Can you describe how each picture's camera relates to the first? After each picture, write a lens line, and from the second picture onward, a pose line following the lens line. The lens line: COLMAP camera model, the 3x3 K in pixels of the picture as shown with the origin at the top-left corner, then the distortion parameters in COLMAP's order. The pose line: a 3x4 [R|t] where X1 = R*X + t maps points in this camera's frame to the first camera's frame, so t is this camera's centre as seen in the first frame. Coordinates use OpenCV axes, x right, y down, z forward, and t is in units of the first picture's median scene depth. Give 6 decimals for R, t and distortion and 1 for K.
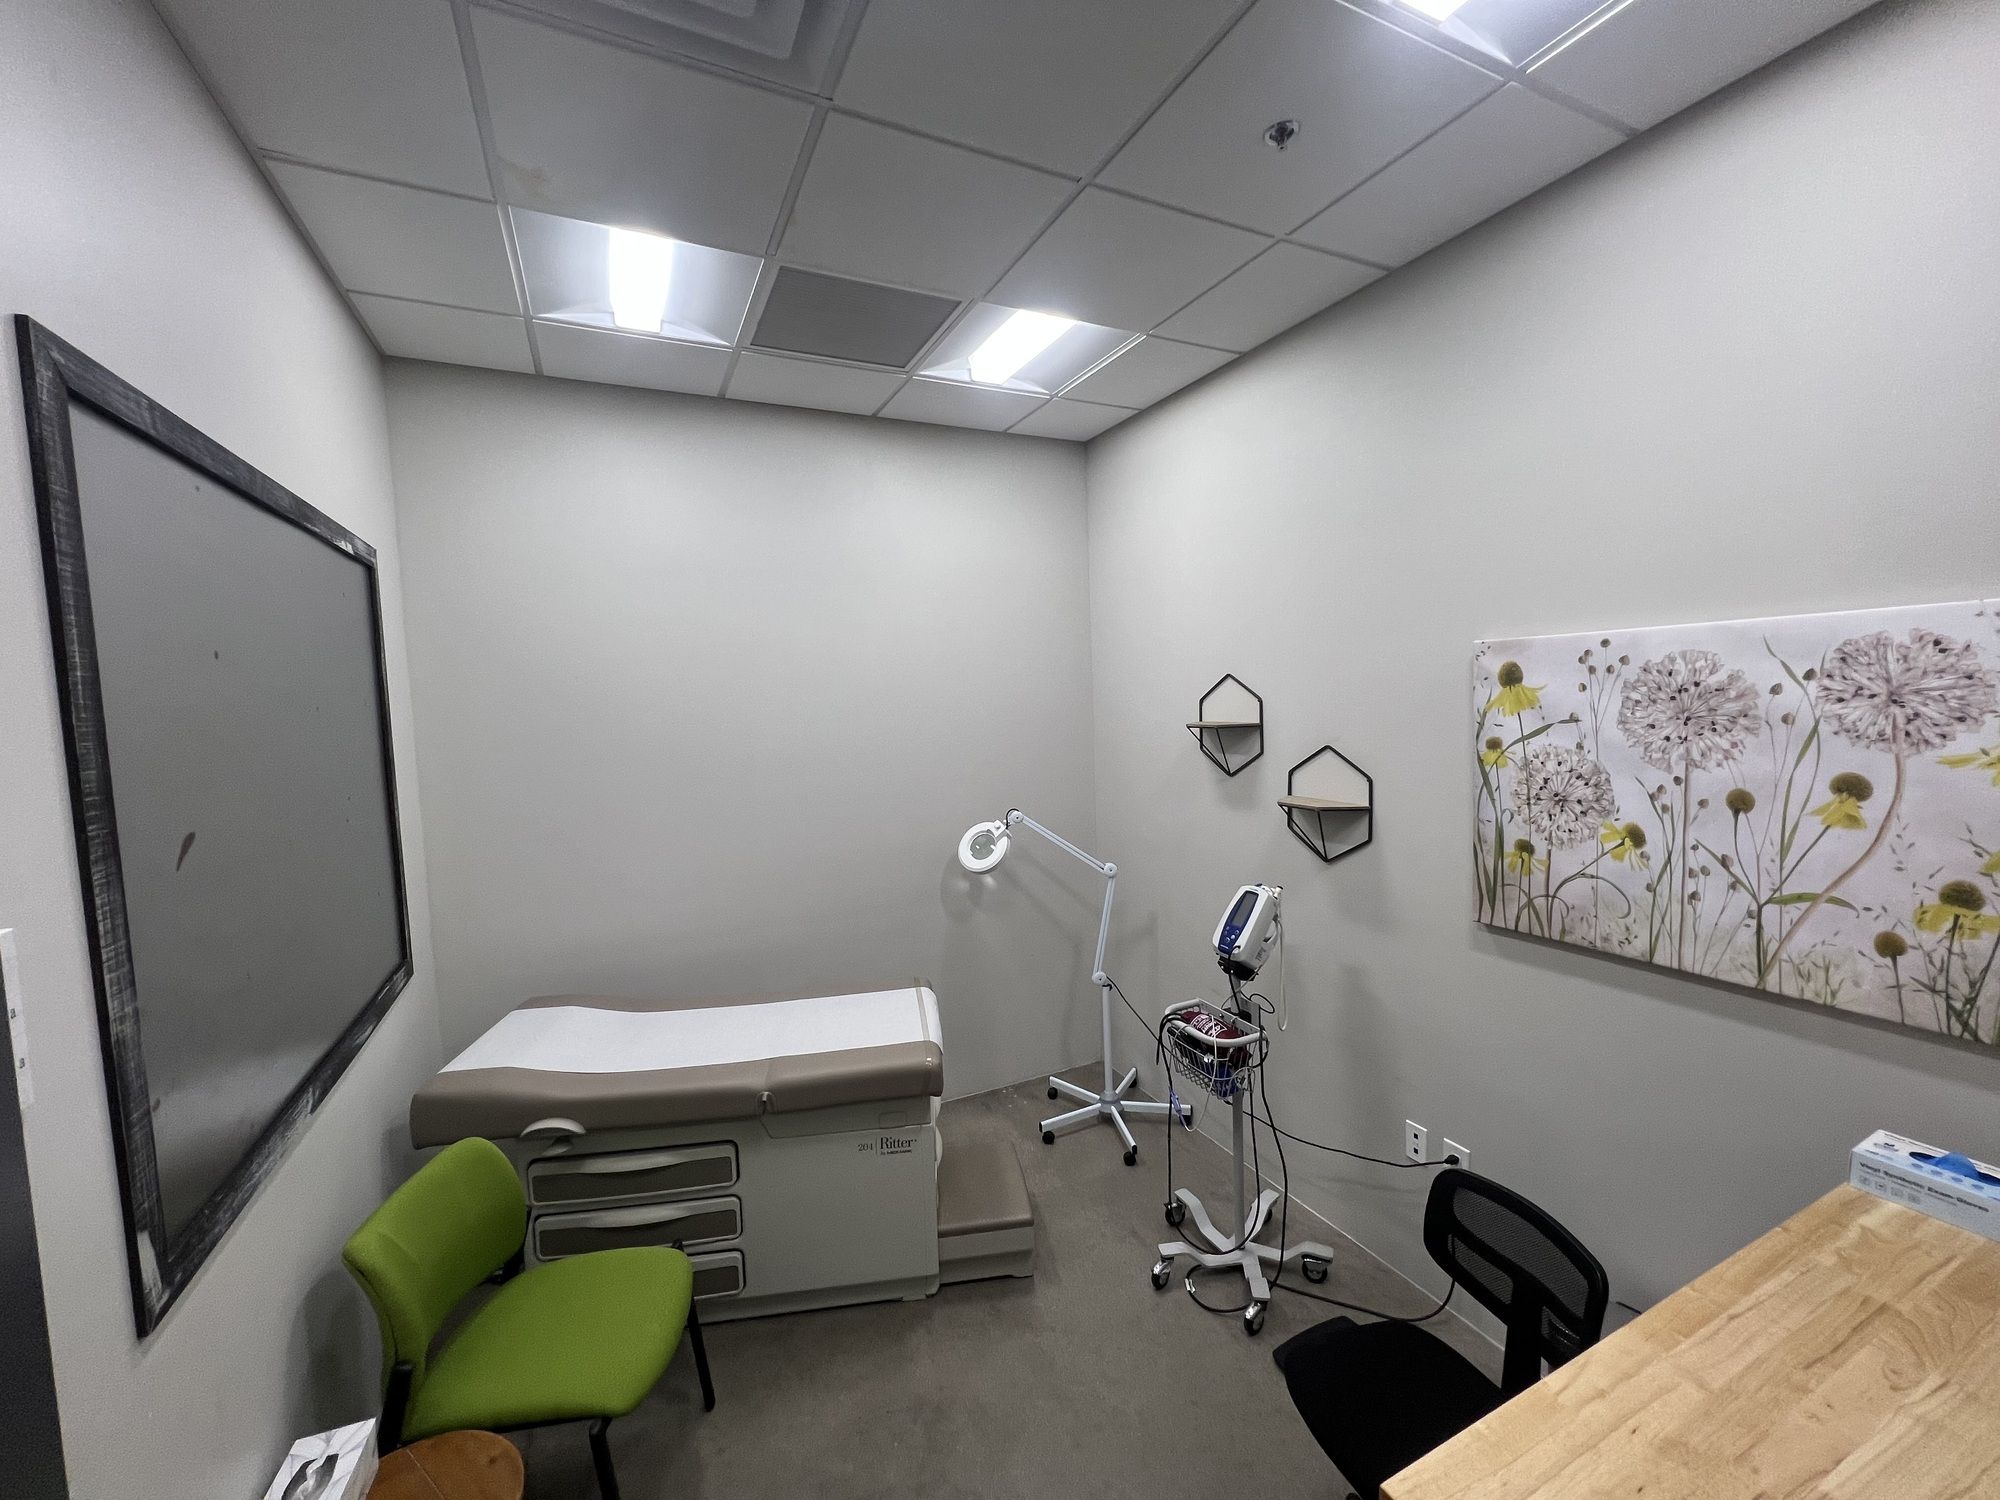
lens RADIAL K [[807.8, 0, 1000.0], [0, 807.8, 750.0], [0, 0, 1]] dist [-0.001507, -0.000162]
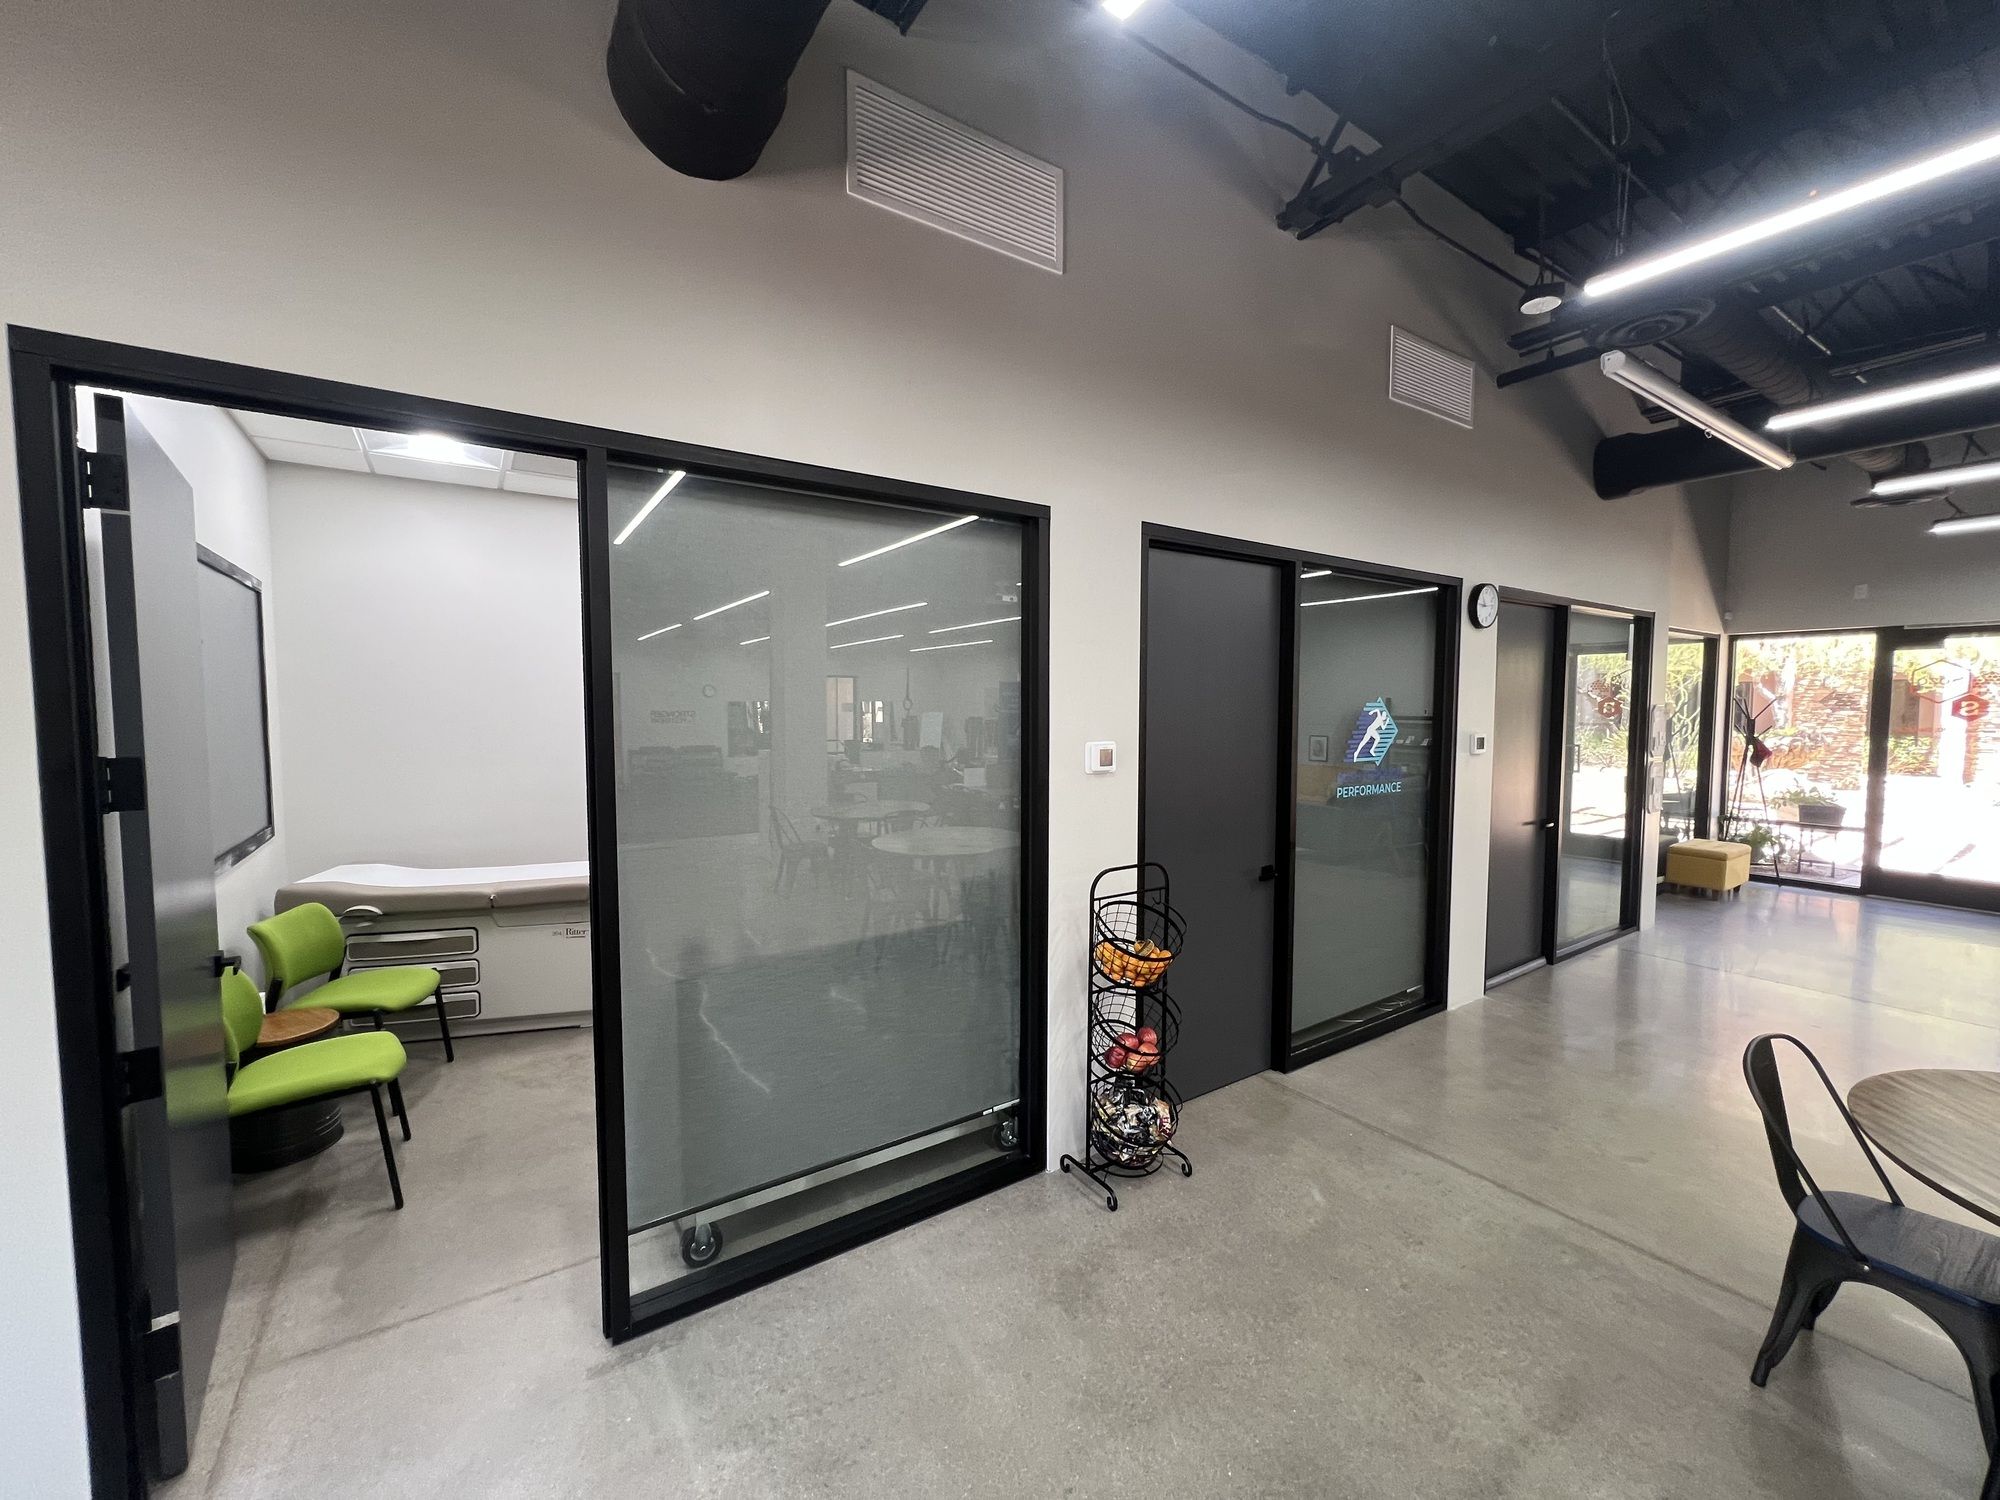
lens RADIAL K [[807.8, 0, 1000.0], [0, 807.8, 750.0], [0, 0, 1]] dist [-0.001507, -0.000162]
pose [[0.989362, 0.026599, 0.143019, 0.557489], [-0.024041, 0.999519, -0.019582, 0.106258], [-0.143471, 0.015936, 0.989526, -0.942995]]
